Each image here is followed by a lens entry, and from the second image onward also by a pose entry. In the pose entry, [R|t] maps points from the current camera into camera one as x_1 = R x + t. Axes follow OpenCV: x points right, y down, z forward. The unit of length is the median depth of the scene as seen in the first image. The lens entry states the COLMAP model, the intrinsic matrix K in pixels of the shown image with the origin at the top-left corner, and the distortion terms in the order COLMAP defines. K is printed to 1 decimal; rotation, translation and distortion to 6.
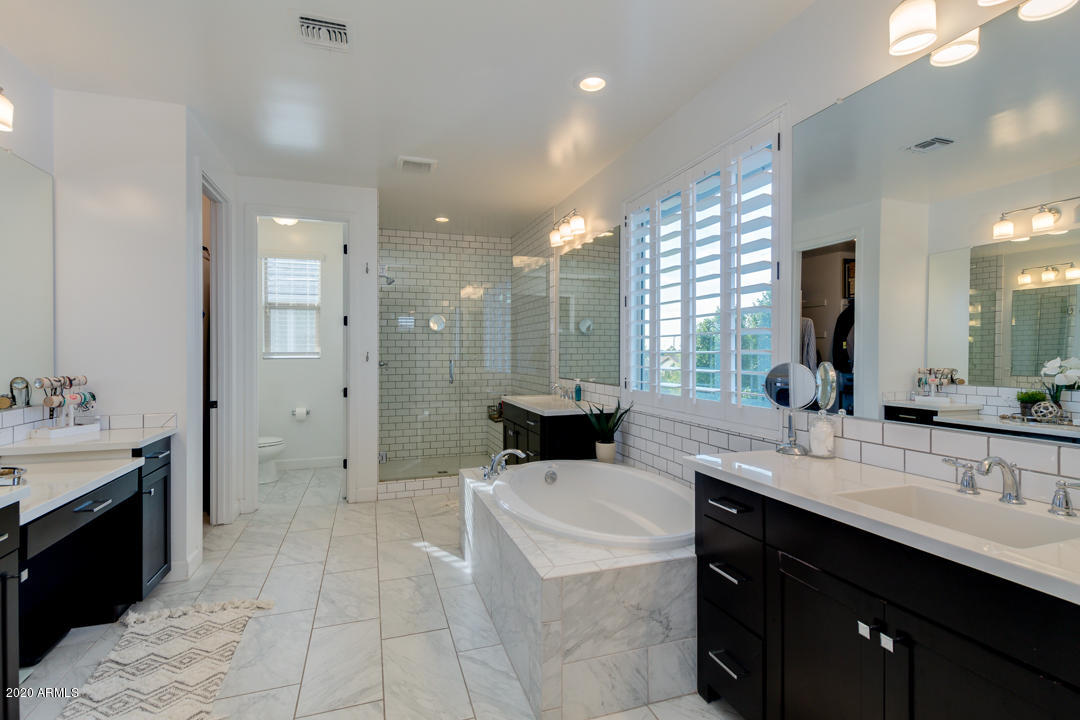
lens RADIAL K [[501.5, 0, 541.0], [0, 501.5, 354.9], [0, 0, 1]] dist [0.012378, -0.005842]
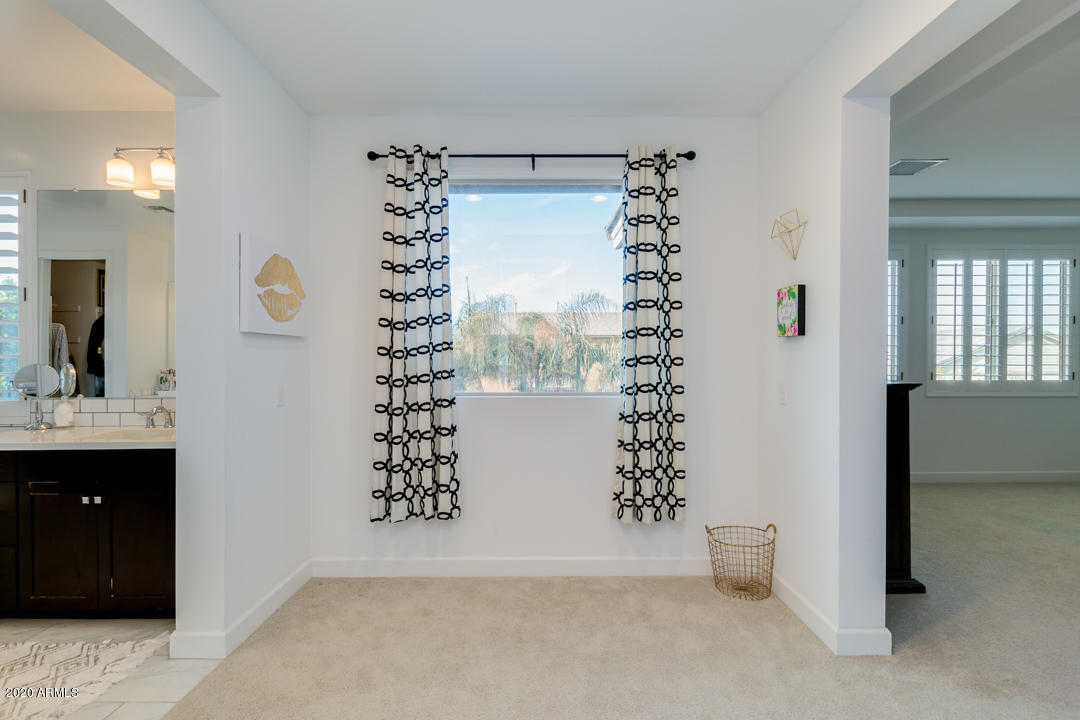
lens RADIAL K [[501.5, 0, 535.7], [0, 501.5, 359.2], [0, 0, 1]] dist [0.012378, -0.005842]
pose [[0.326024, -0.004688, 0.945350, -0.202988], [0.006607, 0.999975, 0.002680, 0.003346], [-0.945338, 0.005372, 0.326046, -0.411891]]
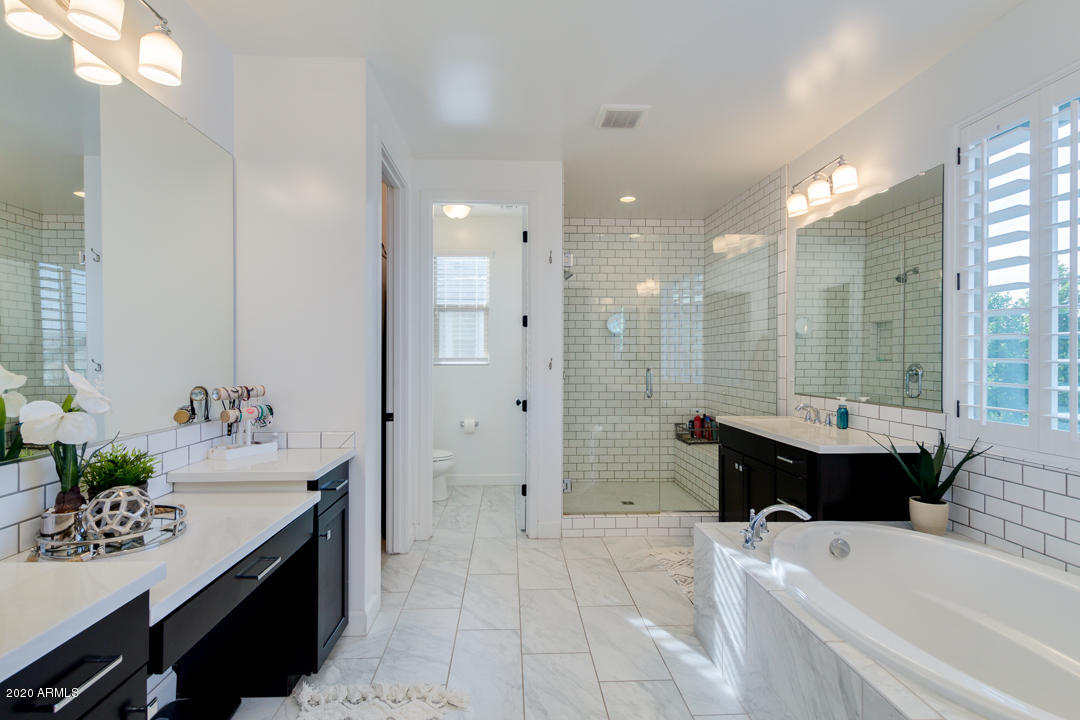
lens RADIAL K [[501.5, 0, 534.9], [0, 501.5, 360.9], [0, 0, 1]] dist [0.012378, -0.005842]
pose [[0.961977, 0.004562, -0.273092, -0.169749], [-0.004288, 0.999990, 0.001601, -0.002852], [0.273096, -0.000369, 0.961987, 0.227858]]
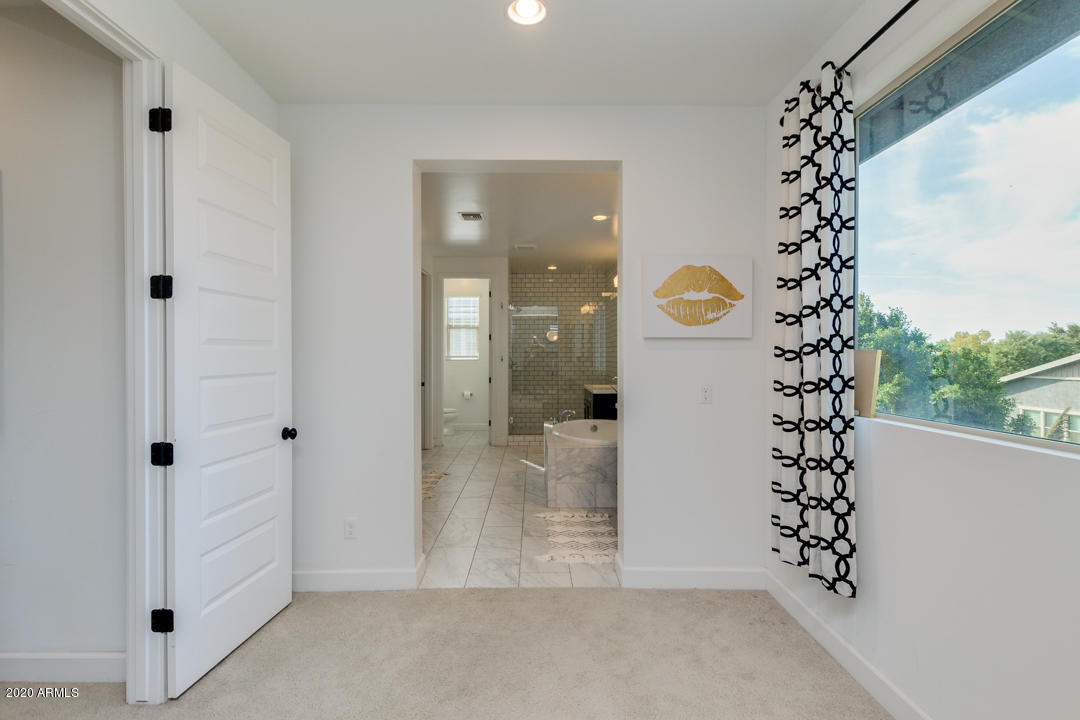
lens RADIAL K [[501.5, 0, 541.7], [0, 501.5, 356.8], [0, 0, 1]] dist [0.012378, -0.005842]
pose [[0.951720, 0.000813, -0.306966, 0.342414], [-0.001514, 0.999997, -0.002047, 0.000082], [0.306963, 0.002413, 0.951718, -0.640906]]
